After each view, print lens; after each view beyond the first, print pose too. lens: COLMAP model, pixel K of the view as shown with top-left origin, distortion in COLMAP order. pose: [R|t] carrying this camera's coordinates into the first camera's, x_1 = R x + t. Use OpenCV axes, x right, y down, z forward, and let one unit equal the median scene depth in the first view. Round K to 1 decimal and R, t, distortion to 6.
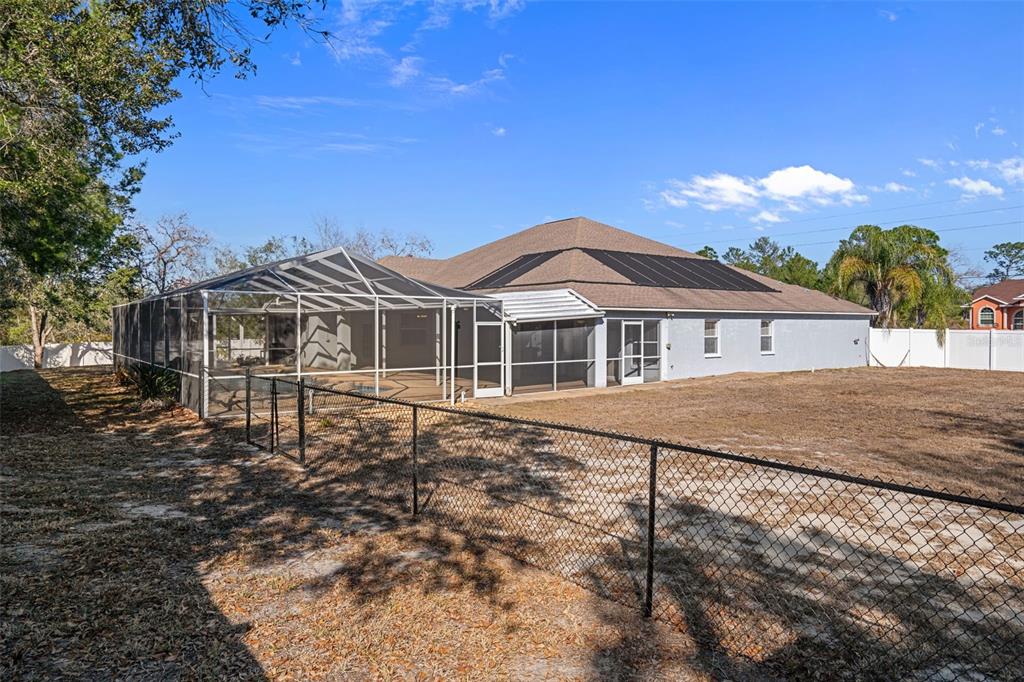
lens RADIAL K [[522.7, 0, 504.1], [0, 522.7, 340.6], [0, 0, 1]] dist [0.002733, 0.000650]
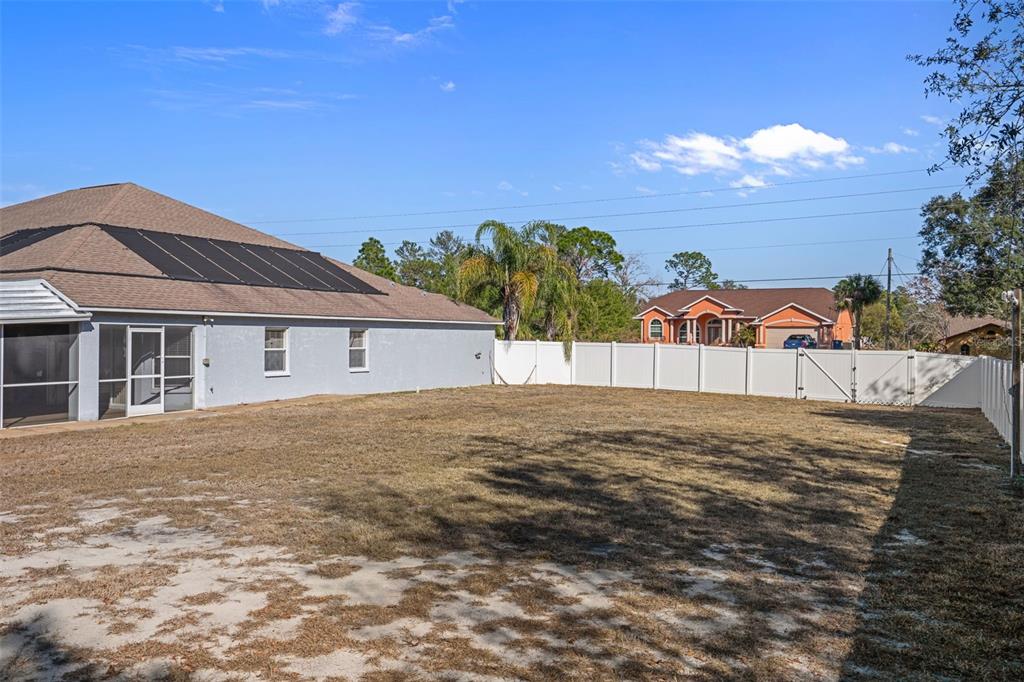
lens RADIAL K [[646.9, 0, 506.6], [0, 646.9, 347.1], [0, 0, 1]] dist [0.014682, 0.000485]
pose [[0.947641, 0.003924, 0.319314, 0.398456], [0.000144, 0.999919, -0.012717, 0.001390], [-0.319338, 0.012097, 0.947564, -0.012361]]
